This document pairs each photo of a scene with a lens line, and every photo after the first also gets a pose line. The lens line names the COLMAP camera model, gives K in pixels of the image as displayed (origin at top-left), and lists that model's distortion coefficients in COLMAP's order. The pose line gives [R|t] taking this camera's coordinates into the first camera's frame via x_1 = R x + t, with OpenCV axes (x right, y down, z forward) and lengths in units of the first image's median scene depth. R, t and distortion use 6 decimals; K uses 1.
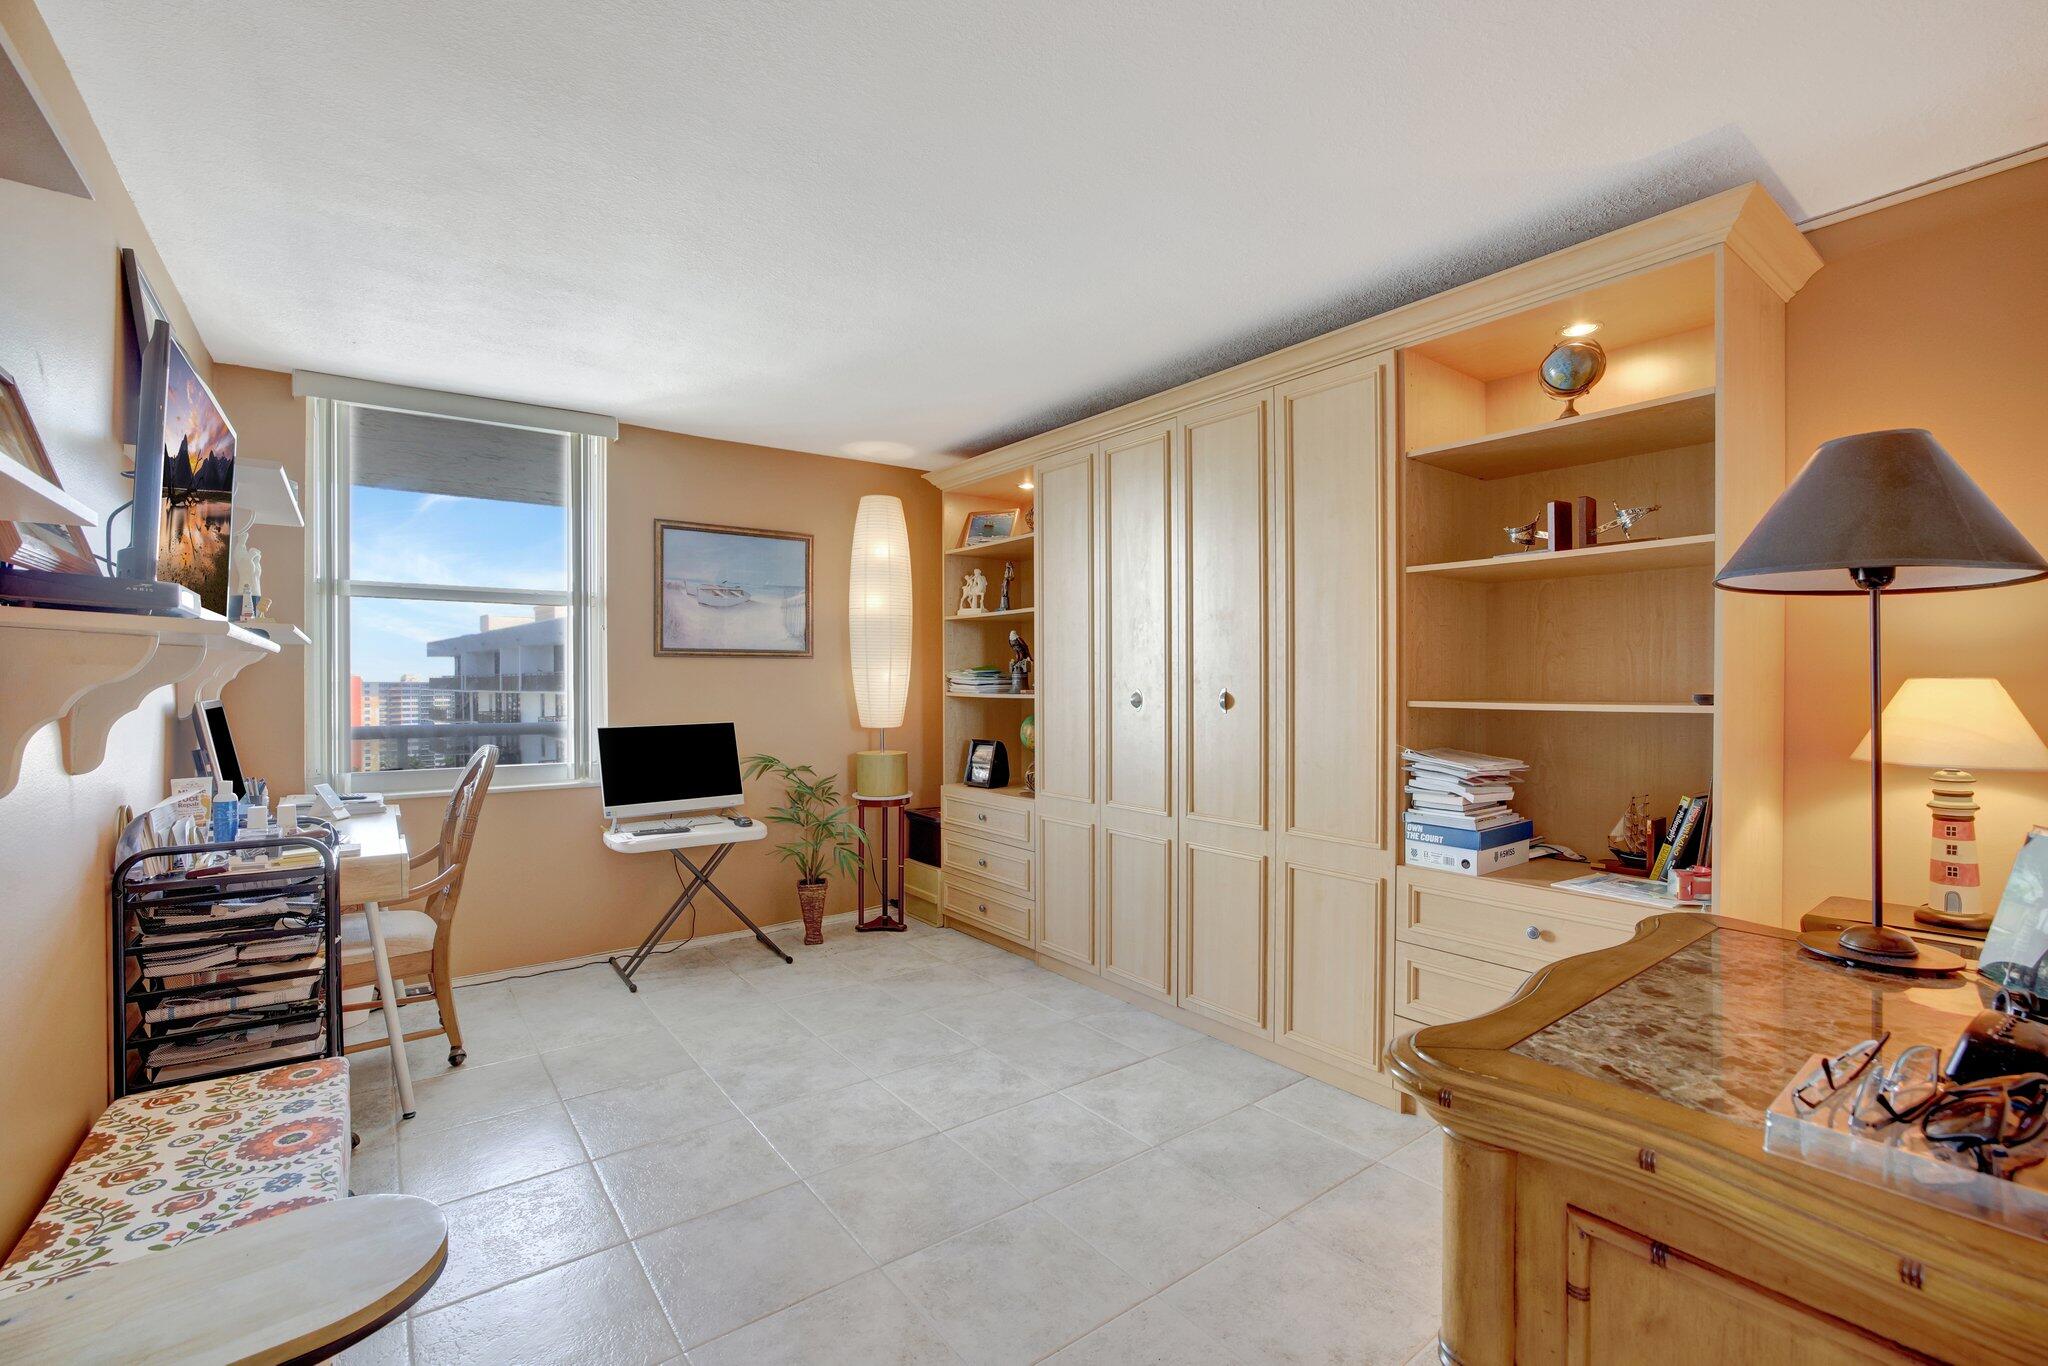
lens RADIAL K [[899.6, 0, 1020.2], [0, 899.6, 711.6], [0, 0, 1]] dist [-0.032684, 0.001133]
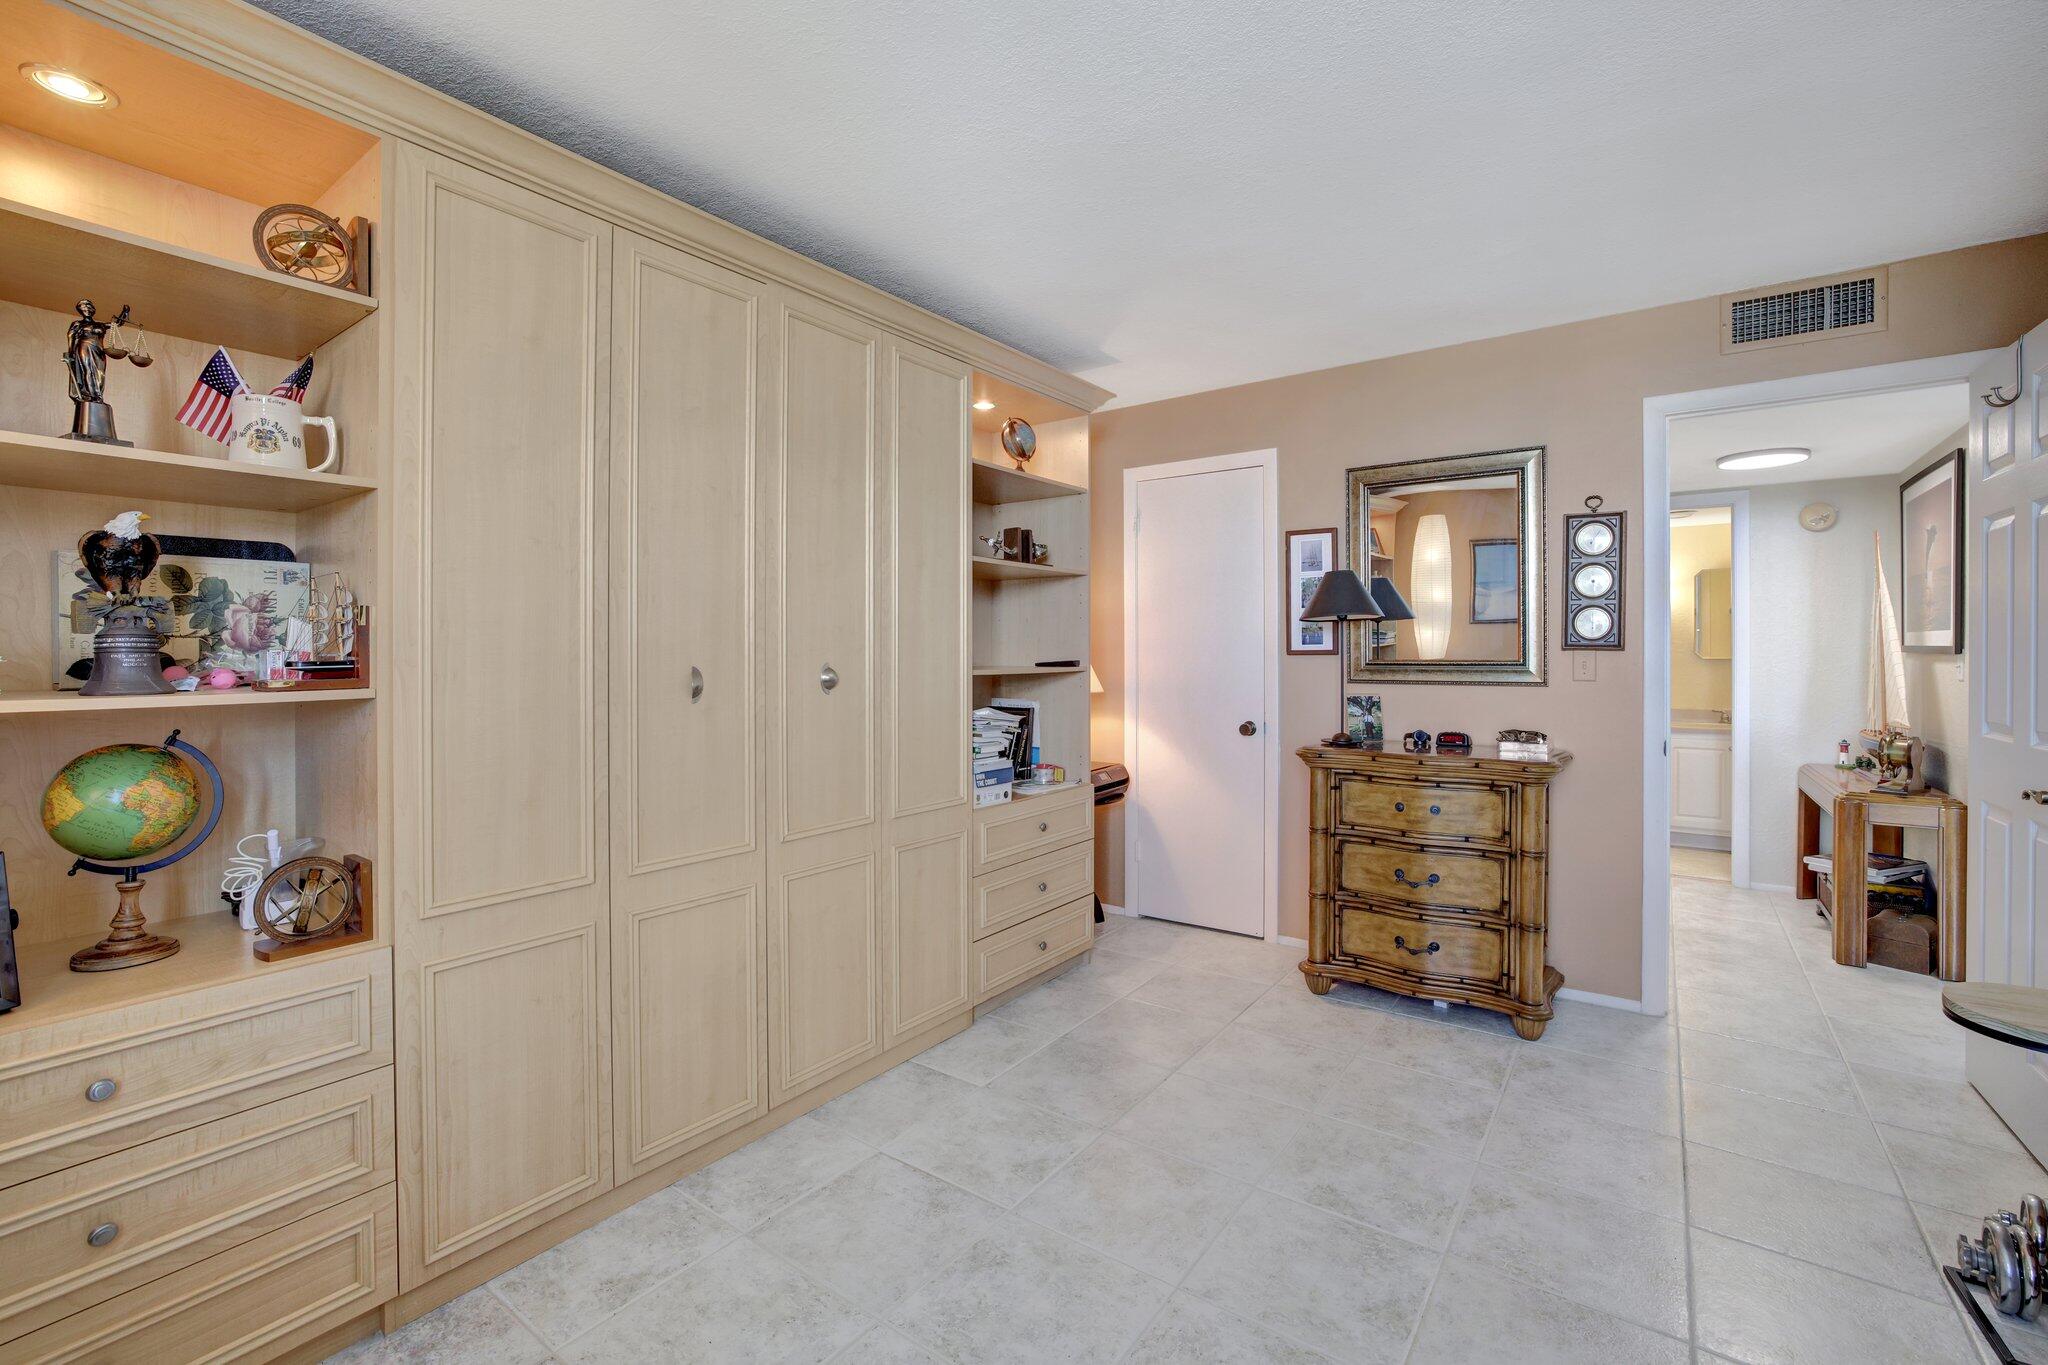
lens RADIAL K [[886.3, 0, 1015.0], [0, 886.3, 688.2], [0, 0, 1]] dist [-0.025389, 0.000180]
pose [[-0.286332, -0.030225, 0.957654, -0.470190], [0.044544, 0.998002, 0.044817, -0.025851], [-0.957094, 0.055490, -0.284414, 0.866833]]
